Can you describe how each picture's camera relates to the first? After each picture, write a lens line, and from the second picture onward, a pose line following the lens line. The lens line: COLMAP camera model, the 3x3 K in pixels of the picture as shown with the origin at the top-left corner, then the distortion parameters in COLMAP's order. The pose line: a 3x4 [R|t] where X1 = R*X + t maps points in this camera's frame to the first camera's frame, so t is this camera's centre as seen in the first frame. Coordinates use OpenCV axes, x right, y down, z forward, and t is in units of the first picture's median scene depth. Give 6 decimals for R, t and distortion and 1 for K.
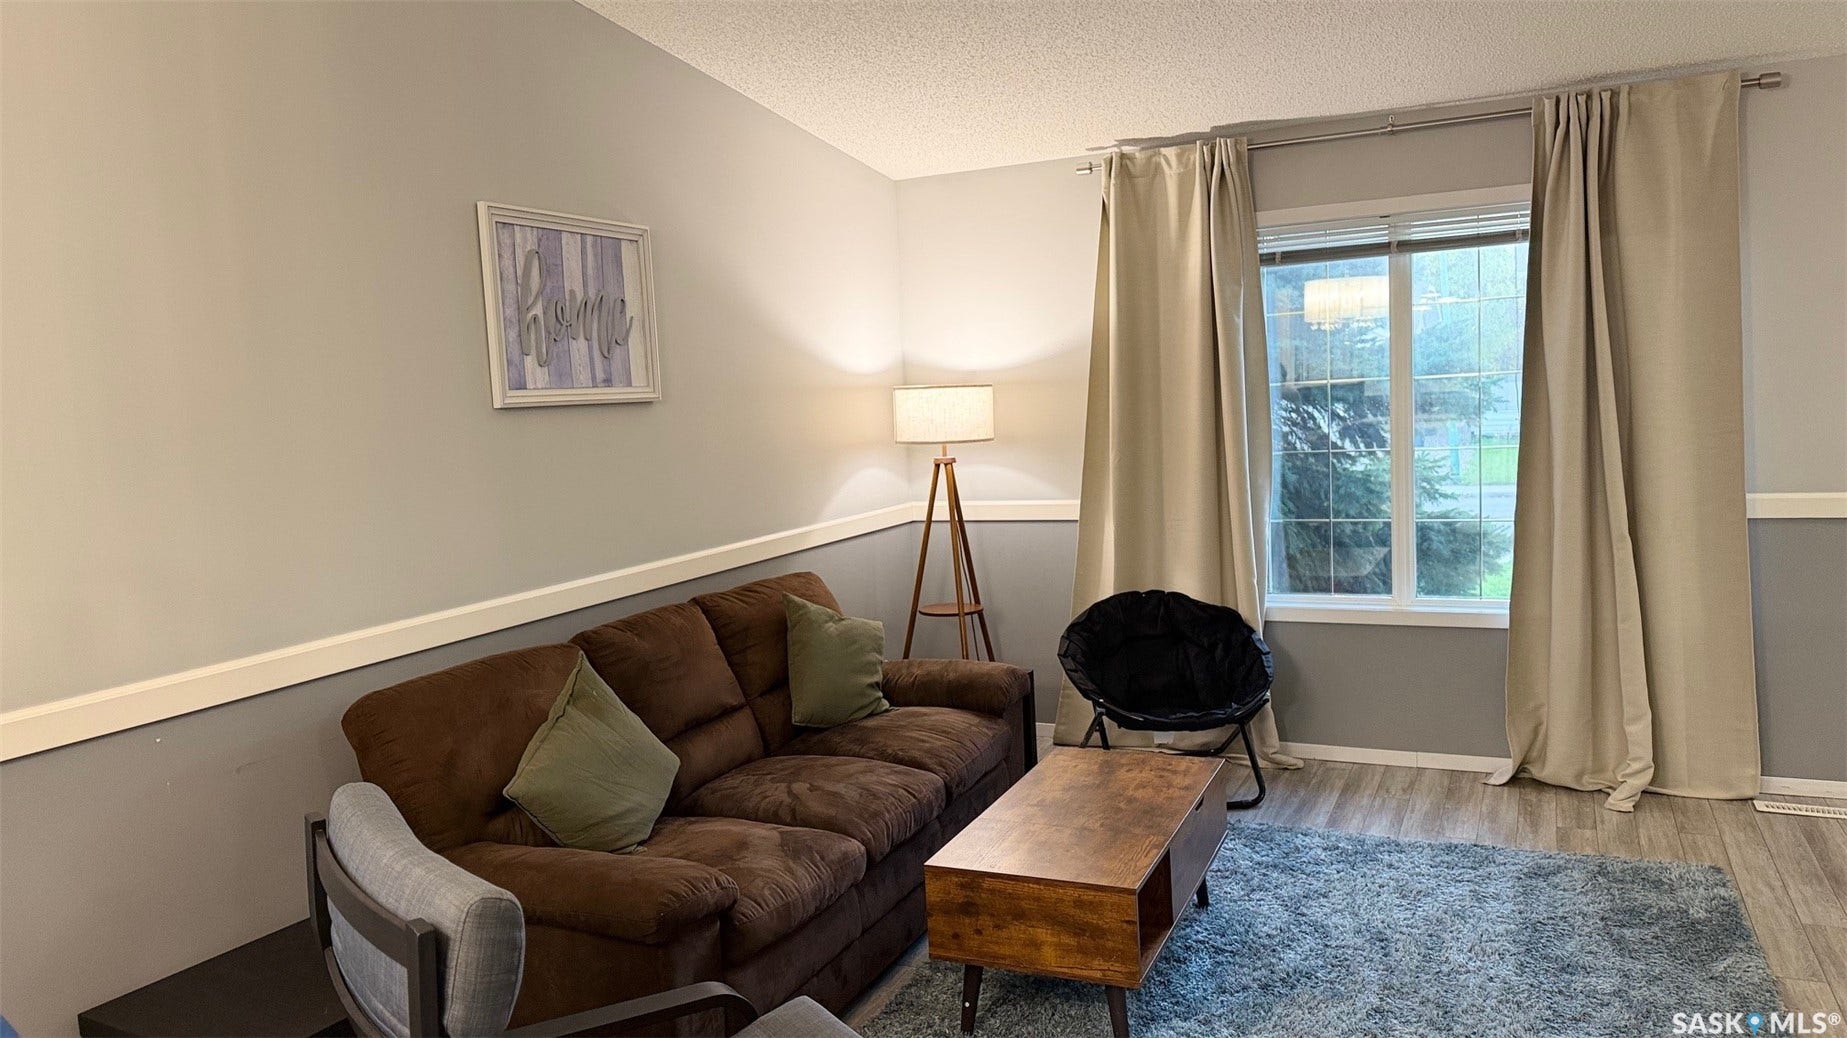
lens RADIAL K [[1291.9, 0, 923.5], [0, 1291.9, 519.0], [0, 0, 1]] dist [0.173379, -0.298903]
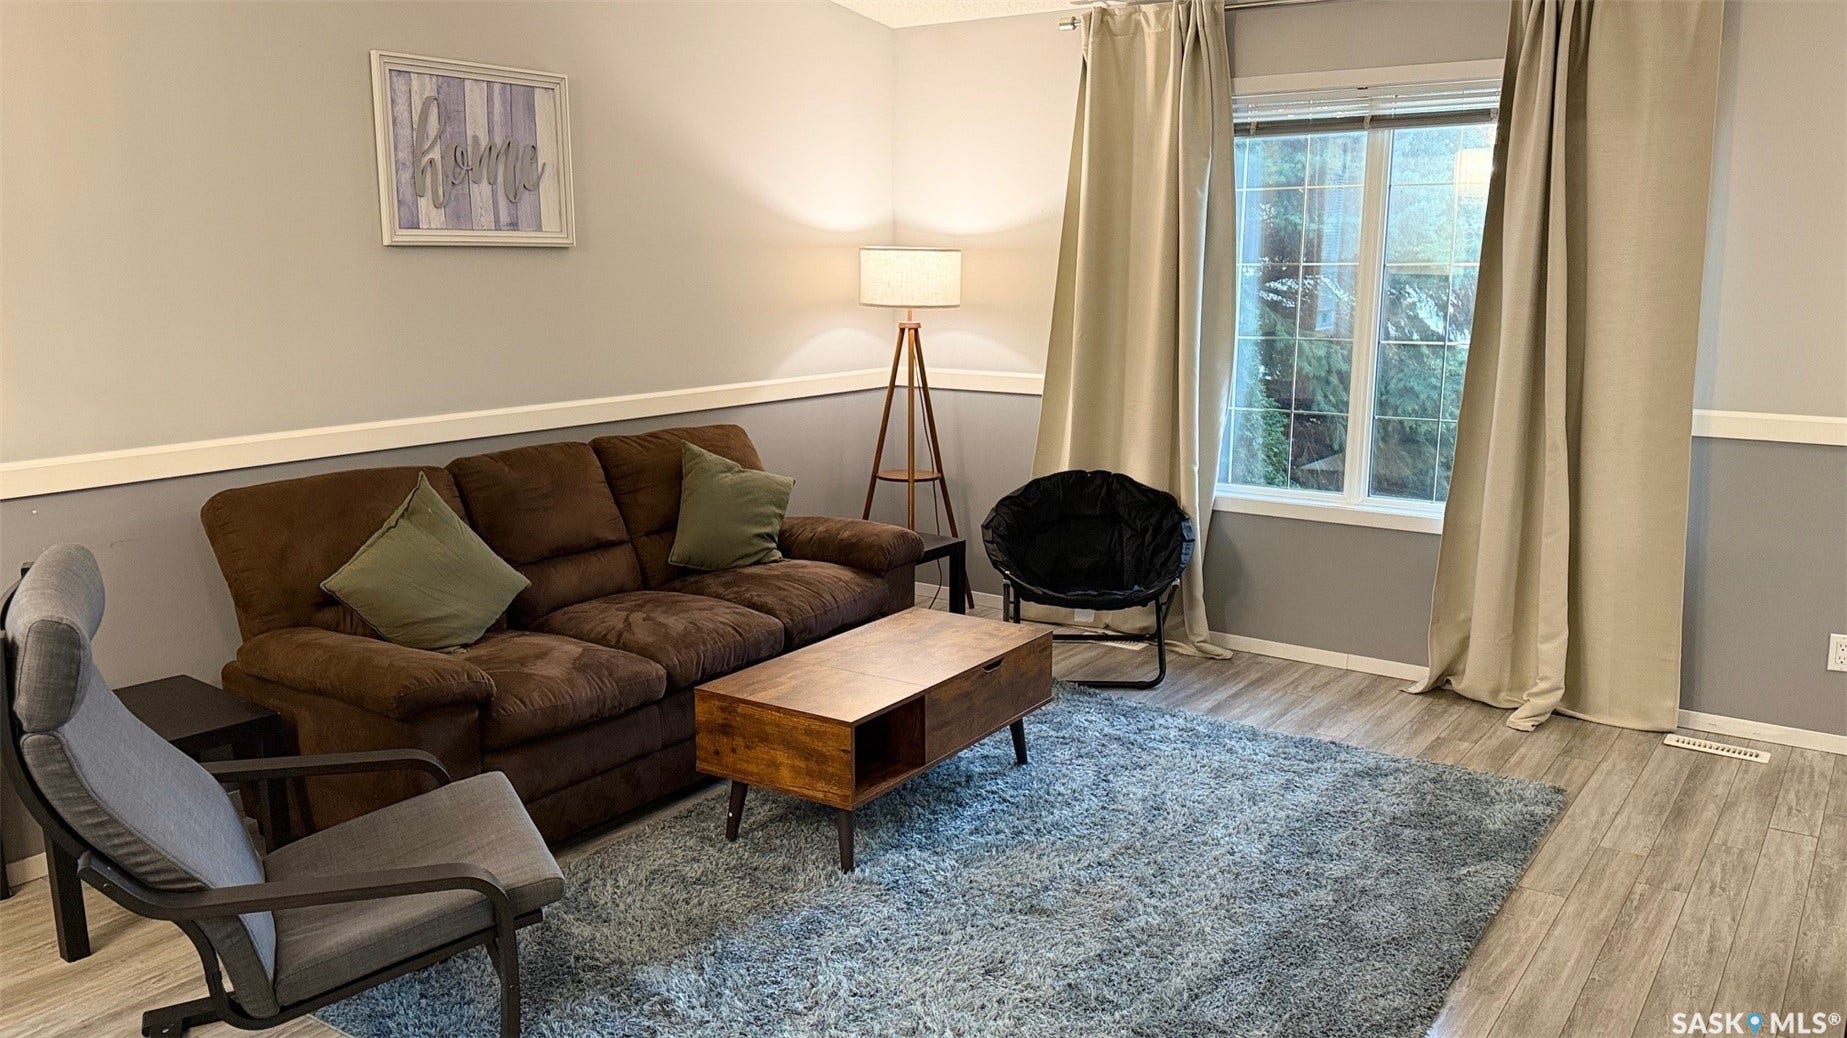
lens RADIAL K [[1404.7, 0, 929.3], [0, 1404.7, 526.3], [0, 0, 1]] dist [0.200363, -0.371704]
pose [[0.983650, 0.083683, -0.159470, 0.279133], [-0.067735, 0.992377, 0.102952, -0.005837], [0.166870, -0.090467, 0.981820, -0.097032]]
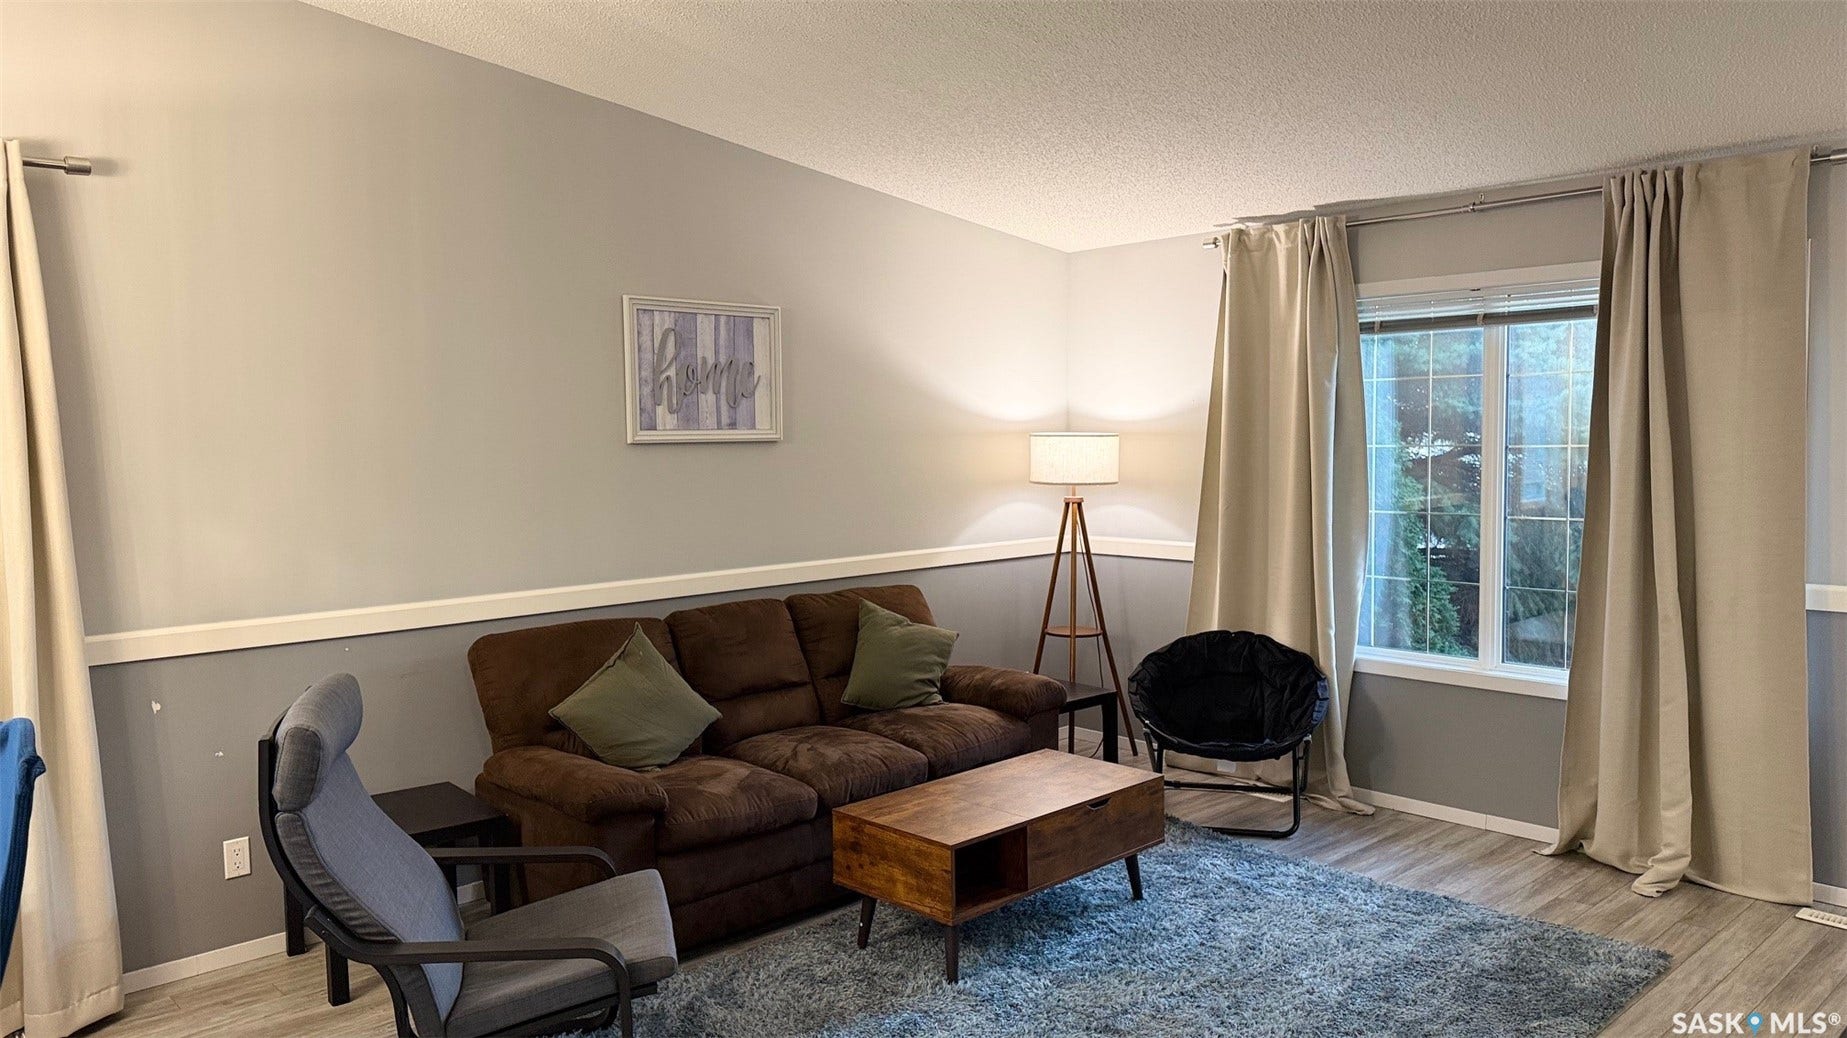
lens RADIAL K [[1291.9, 0, 923.5], [0, 1291.9, 519.0], [0, 0, 1]] dist [0.173379, -0.298903]
pose [[0.927272, 0.063774, -0.368916, 0.404319], [-0.070655, 0.997487, -0.005157, -0.017154], [0.367660, 0.030848, 0.929448, -0.133712]]
